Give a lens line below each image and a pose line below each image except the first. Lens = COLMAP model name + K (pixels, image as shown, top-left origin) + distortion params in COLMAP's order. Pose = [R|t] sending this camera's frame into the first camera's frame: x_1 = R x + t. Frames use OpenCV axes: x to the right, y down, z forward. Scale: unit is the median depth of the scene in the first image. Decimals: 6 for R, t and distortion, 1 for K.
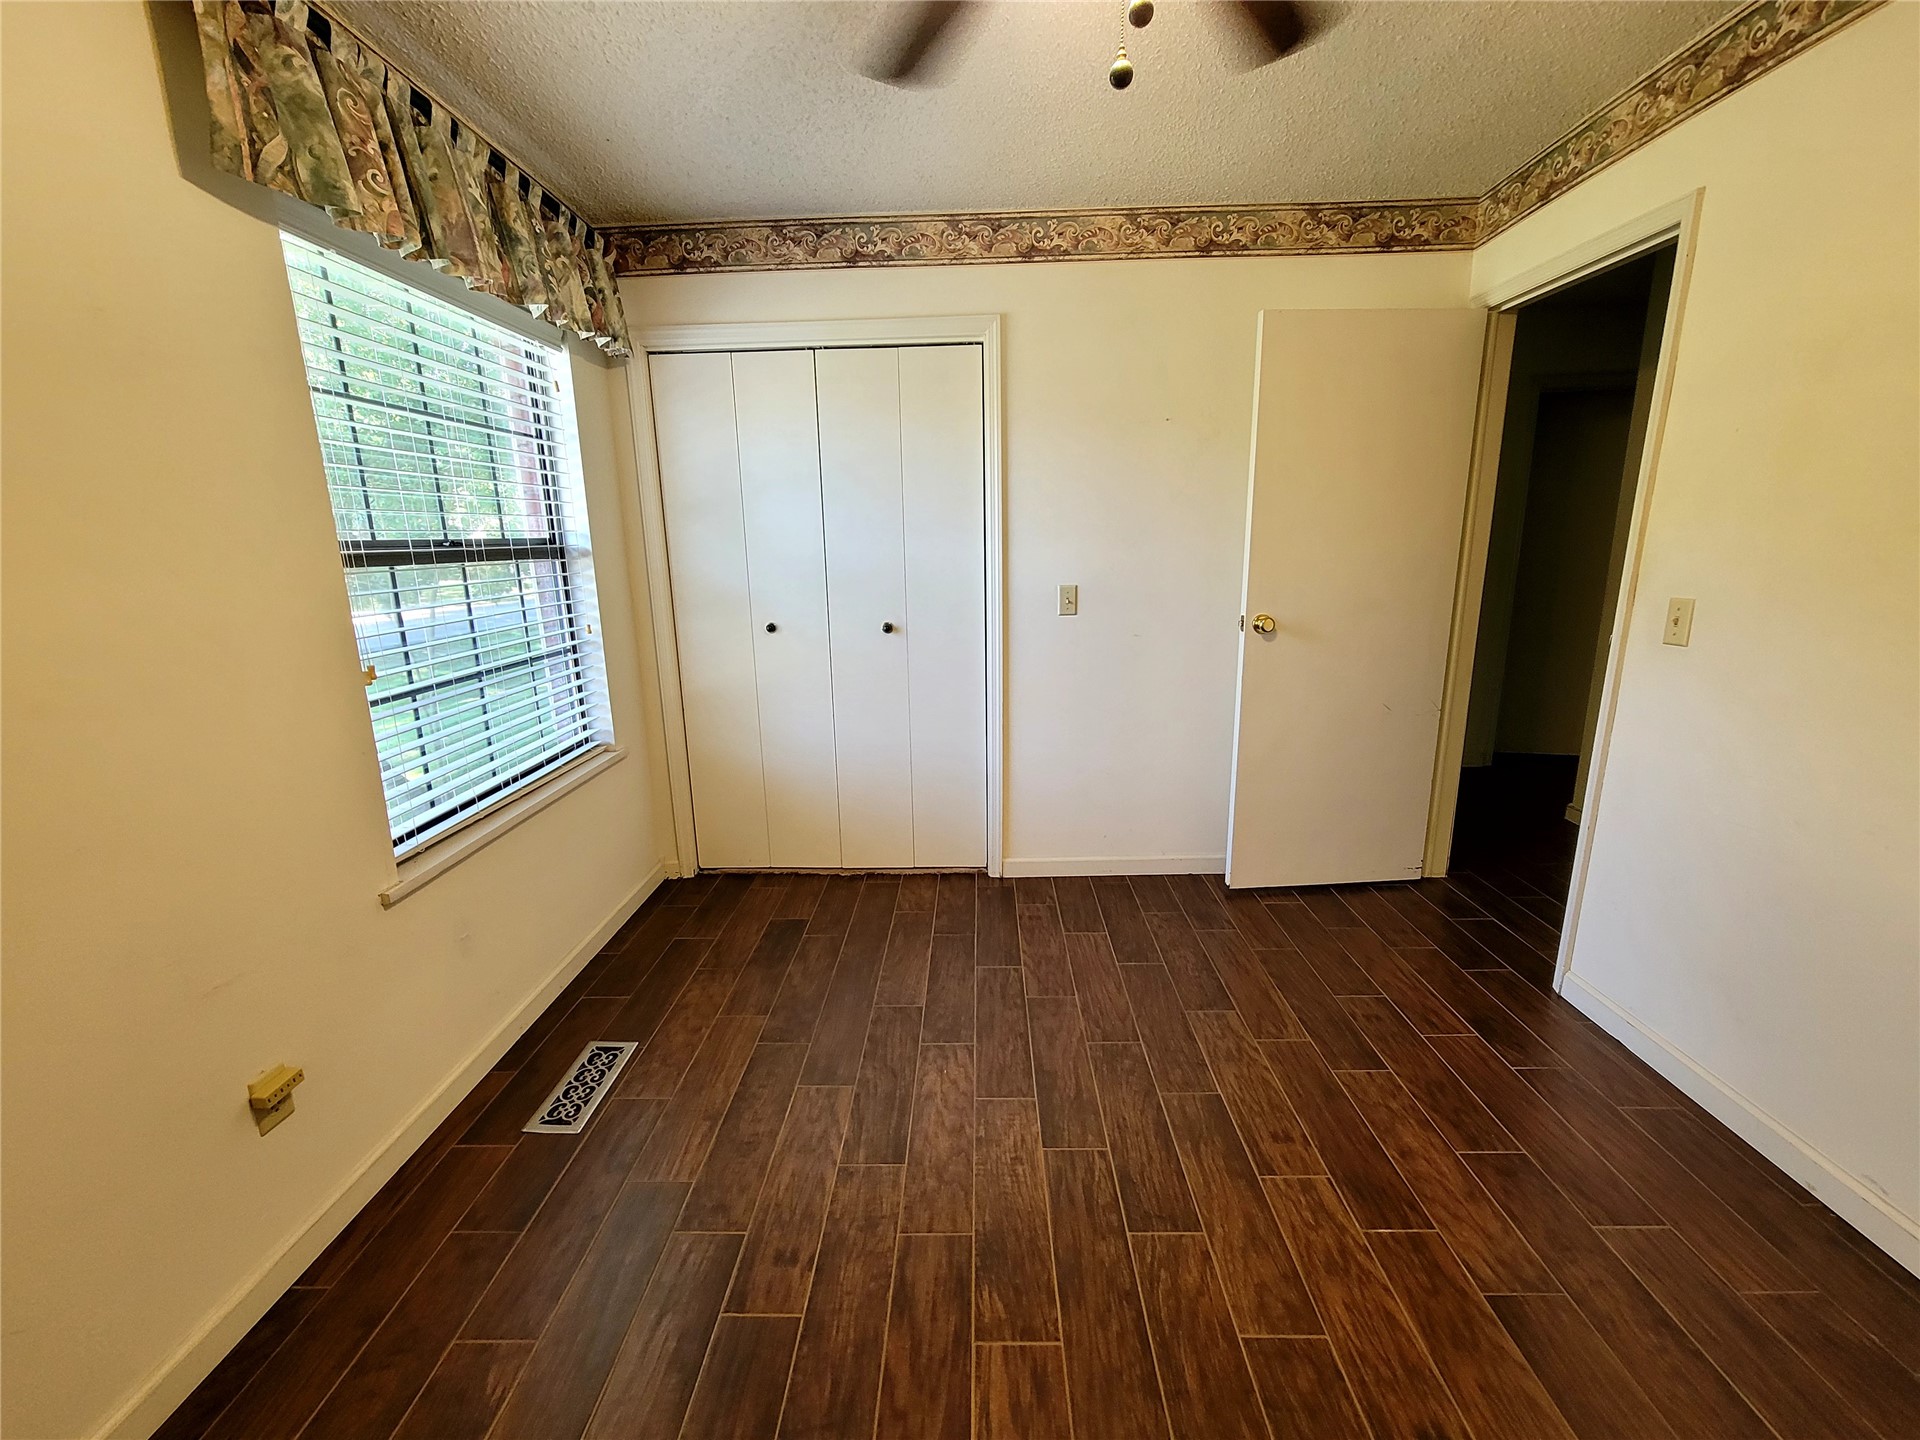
lens RADIAL K [[786.3, 0, 957.0], [0, 786.3, 717.1], [0, 0, 1]] dist [-0.005732, 0.003057]
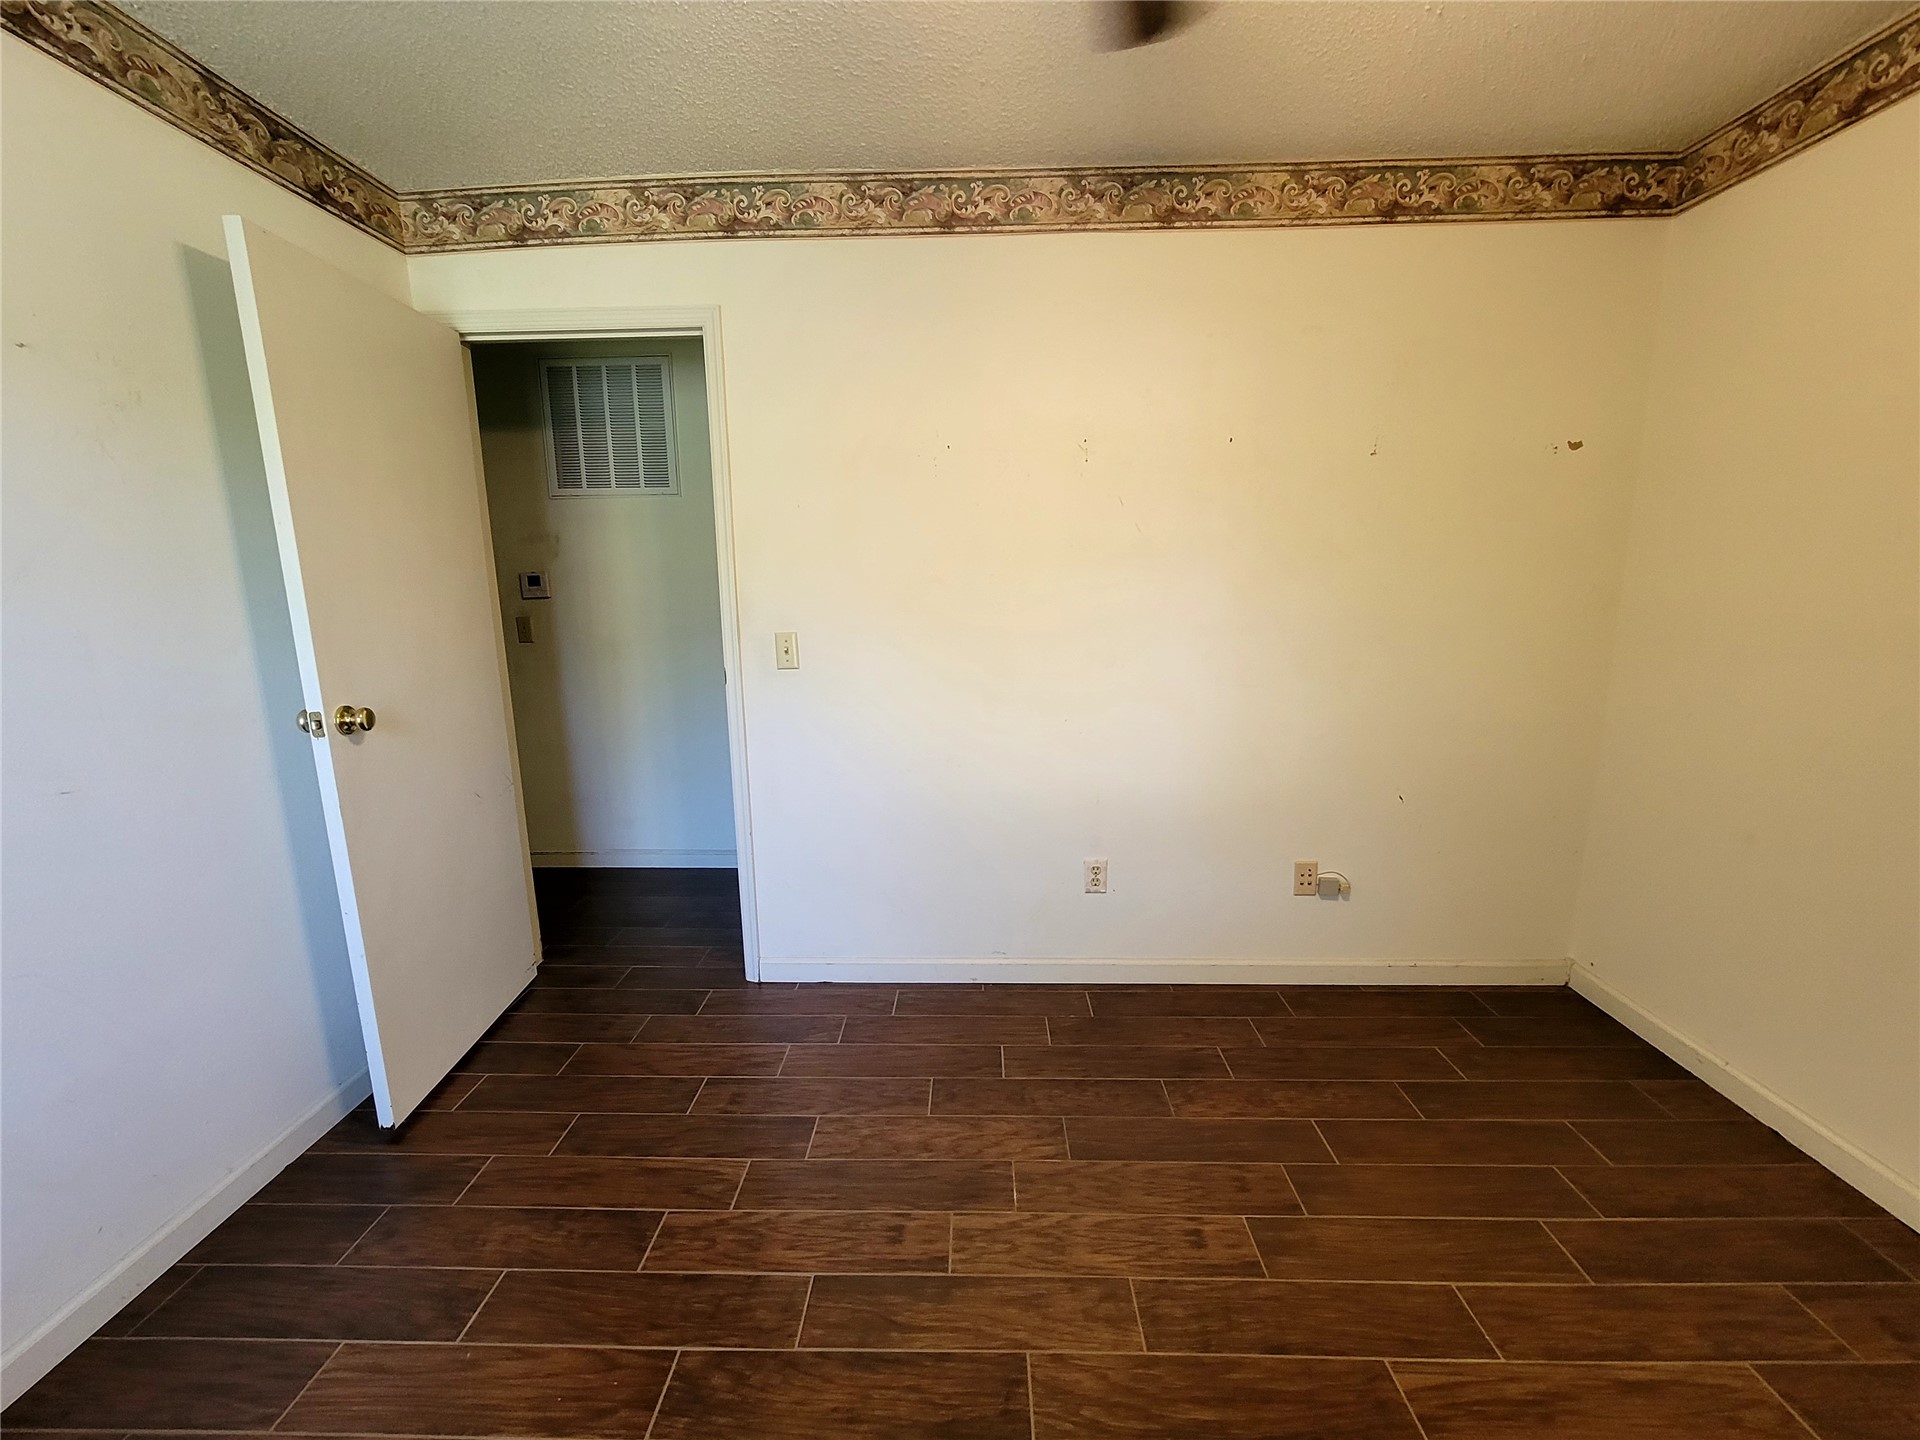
lens RADIAL K [[786.3, 0, 954.6], [0, 786.3, 720.8], [0, 0, 1]] dist [-0.005732, 0.003057]
pose [[0.006260, -0.159853, 0.987121, -0.323385], [0.234313, 0.959893, 0.153957, -0.131276], [-0.972141, 0.230332, 0.043464, 0.638305]]
